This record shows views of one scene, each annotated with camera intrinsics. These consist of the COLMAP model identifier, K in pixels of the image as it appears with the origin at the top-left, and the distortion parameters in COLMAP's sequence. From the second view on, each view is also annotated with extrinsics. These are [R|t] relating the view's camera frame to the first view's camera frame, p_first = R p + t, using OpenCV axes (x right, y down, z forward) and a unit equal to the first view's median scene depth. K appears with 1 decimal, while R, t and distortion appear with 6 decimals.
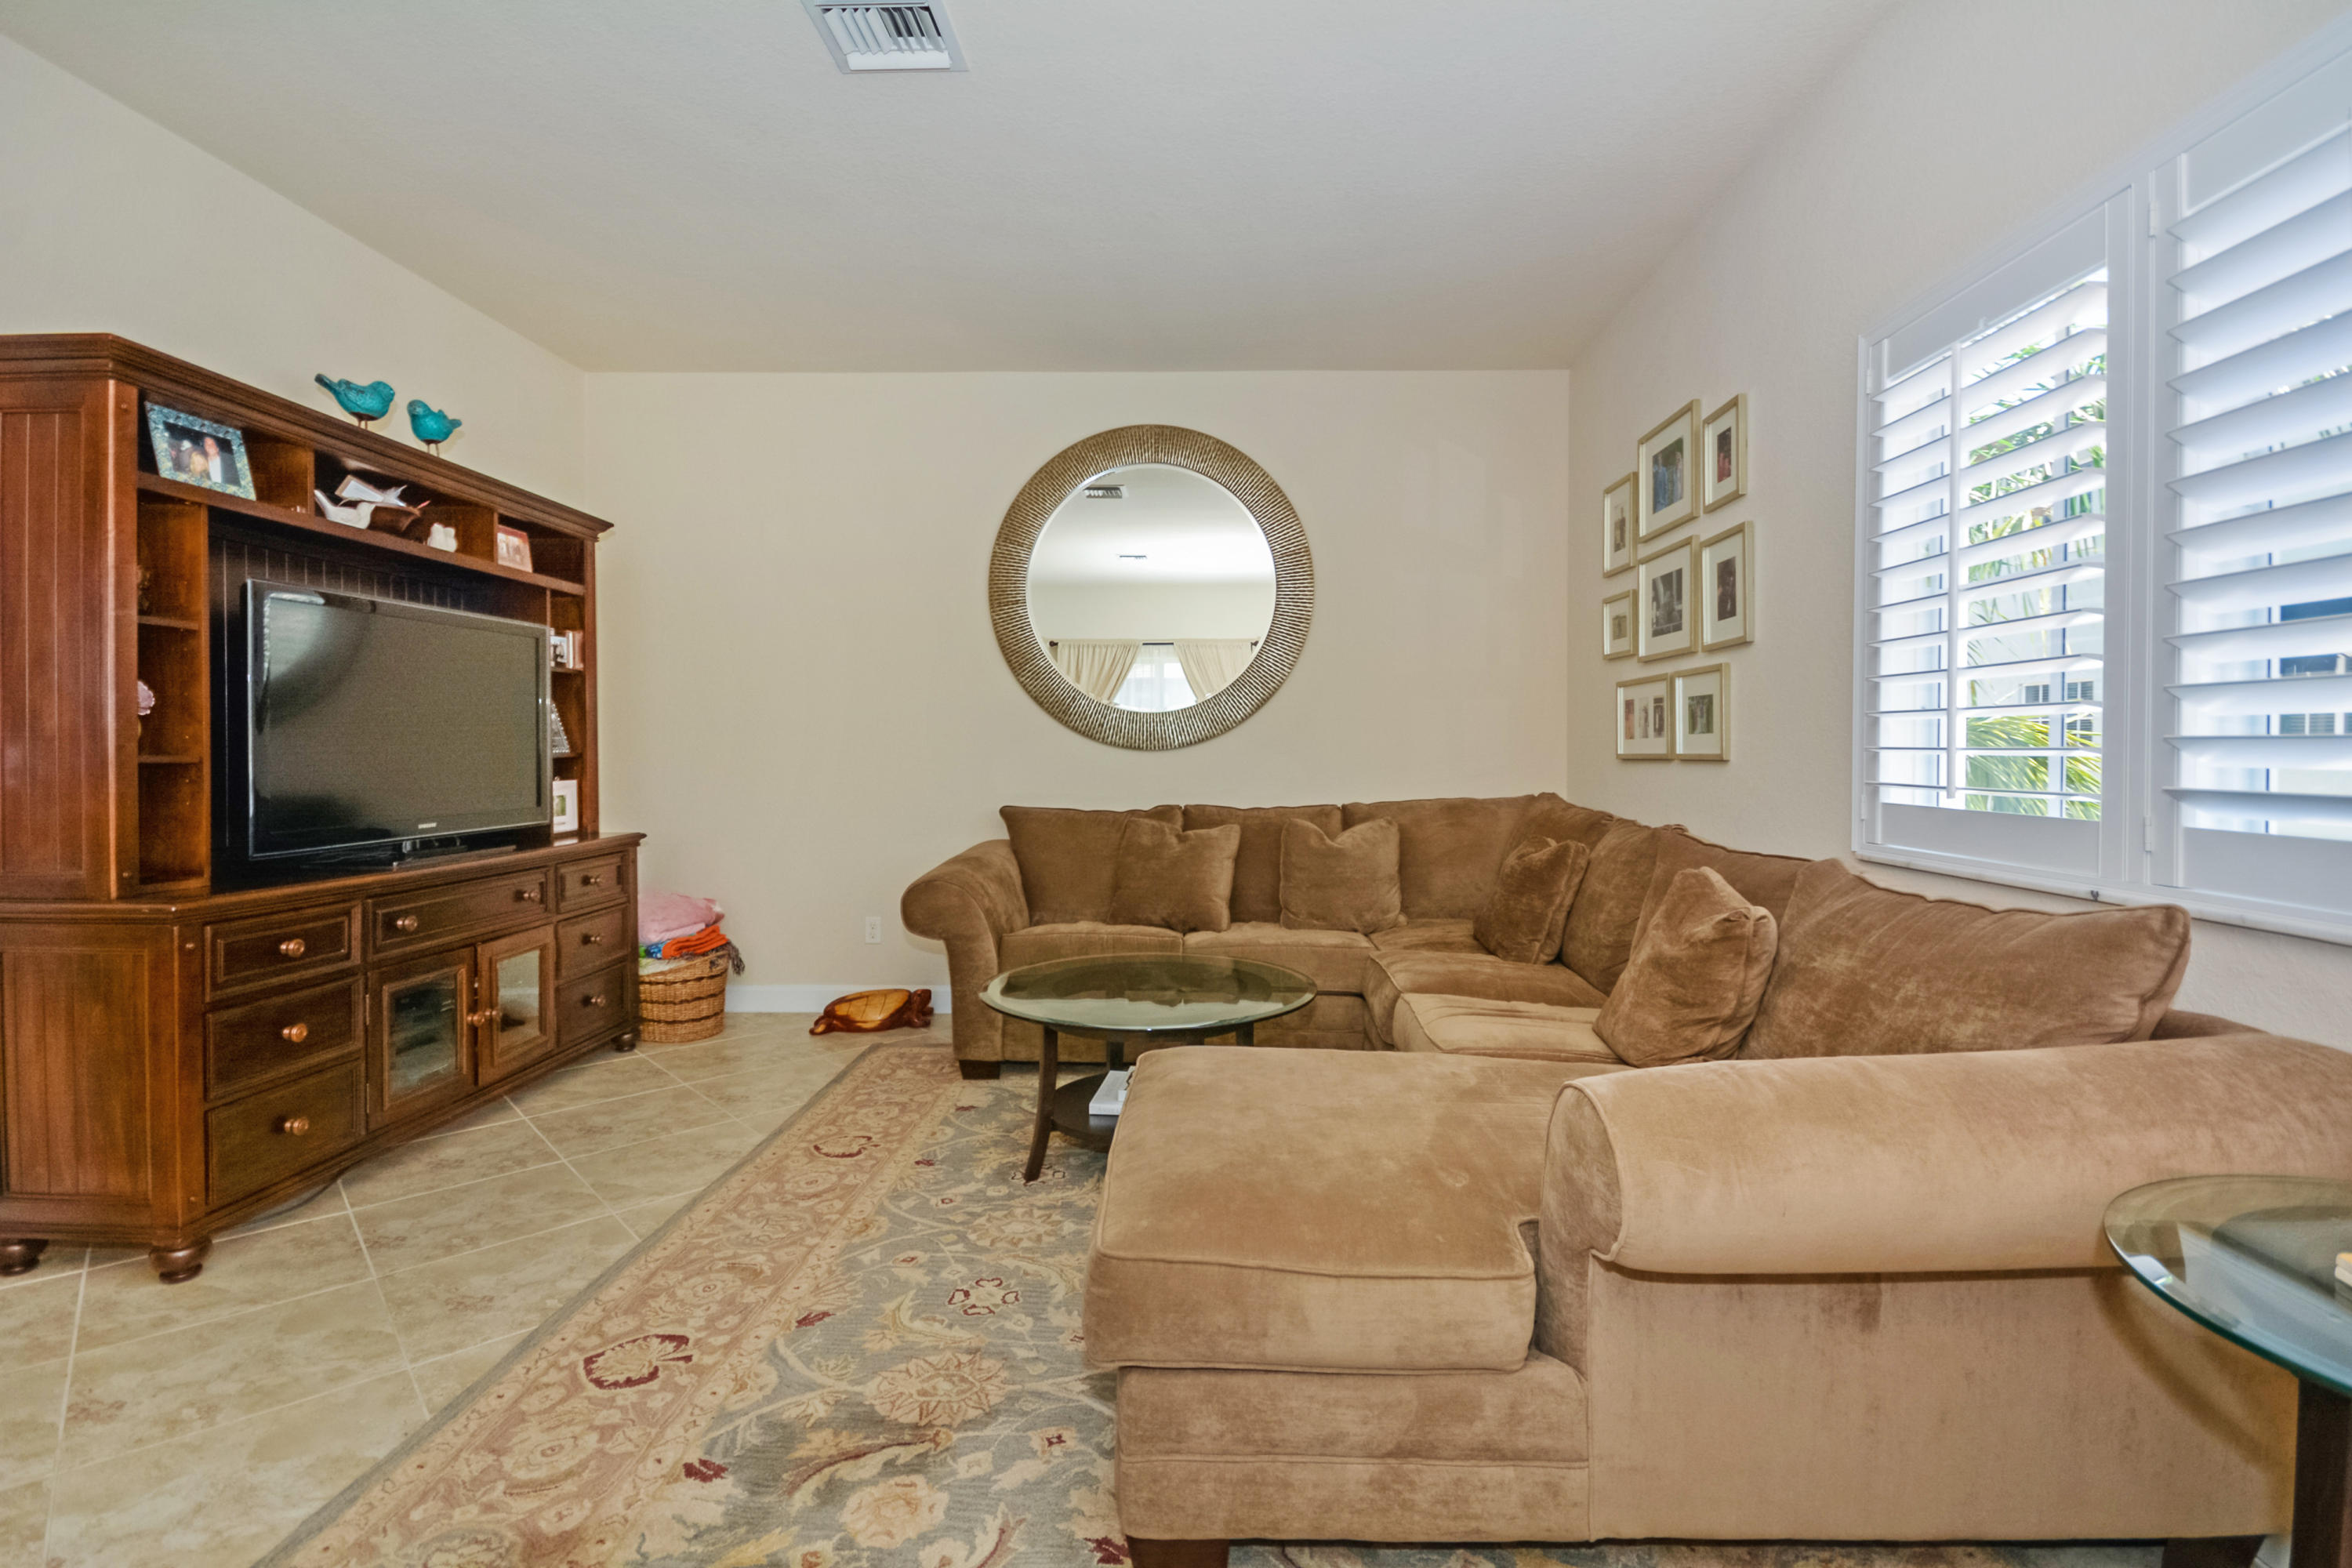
lens RADIAL K [[1082.6, 0, 1191.5], [0, 1082.6, 764.1], [0, 0, 1]] dist [0.003099, -0.003560]
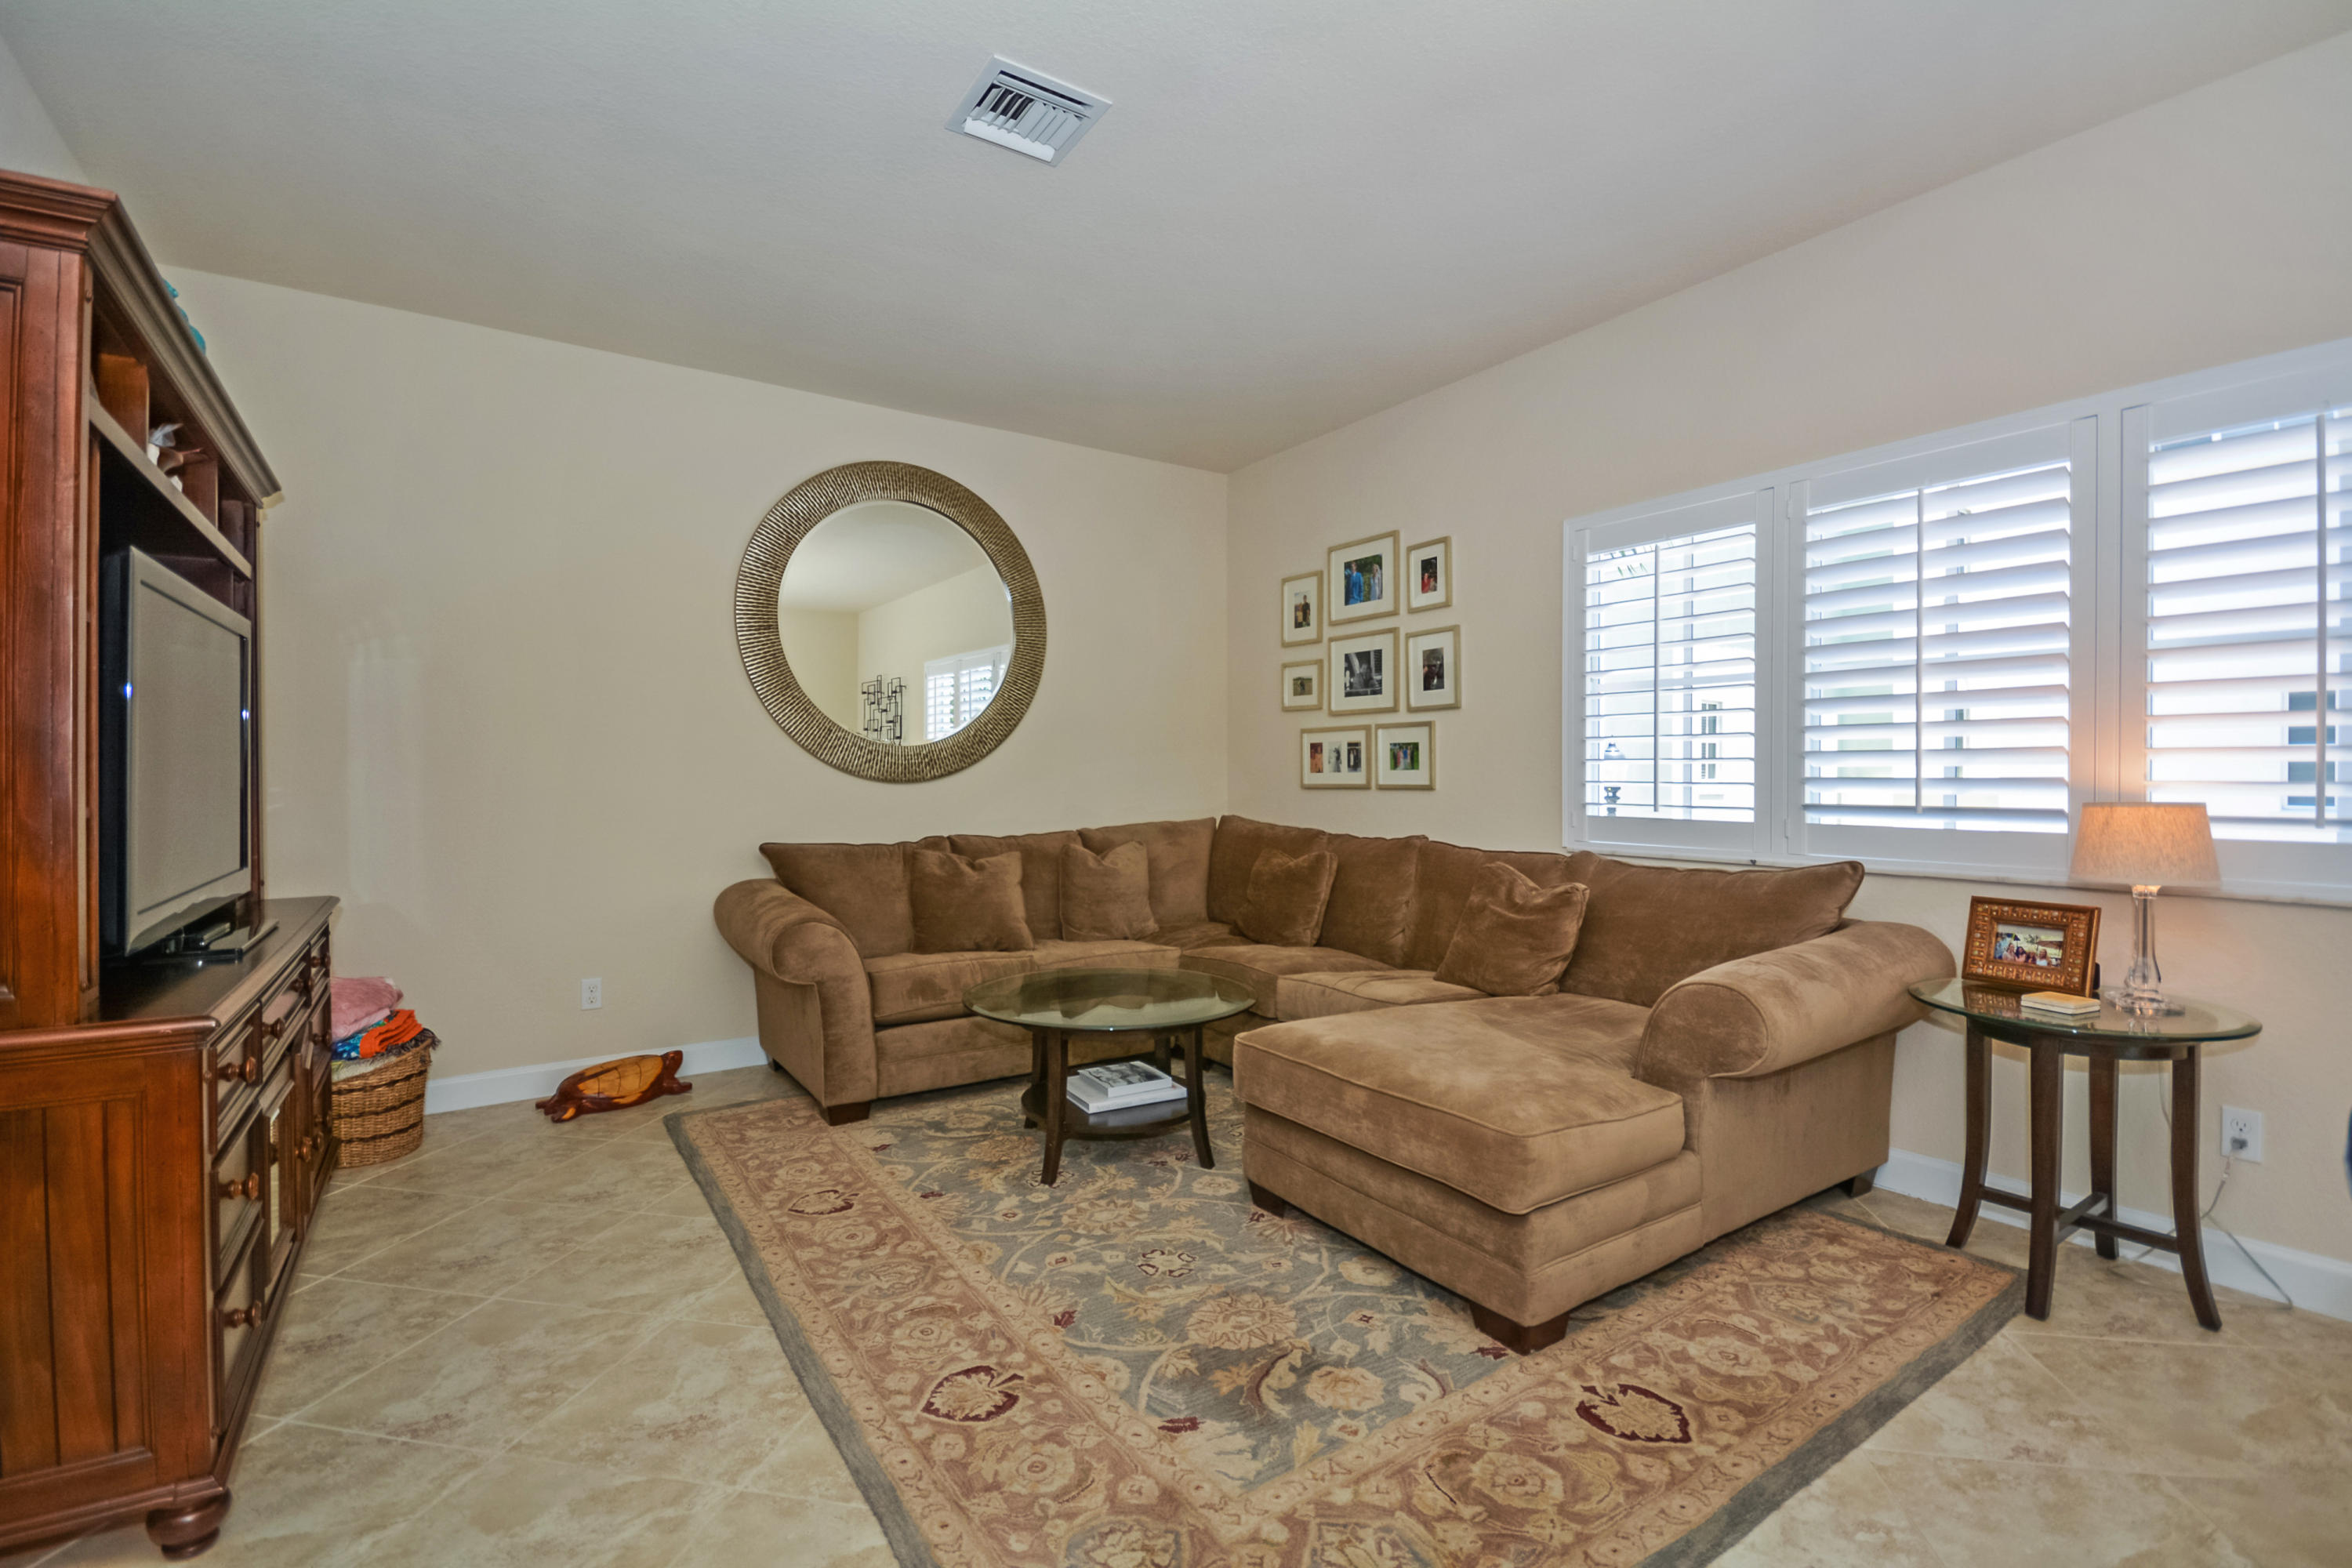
lens RADIAL K [[1082.6, 0, 1169.6], [0, 1082.6, 786.3], [0, 0, 1]] dist [0.003099, -0.003560]
pose [[0.813597, -0.011260, 0.581320, -0.605884], [0.011346, 0.999930, 0.003489, -0.015116], [-0.581318, 0.003757, 0.813668, 0.038982]]
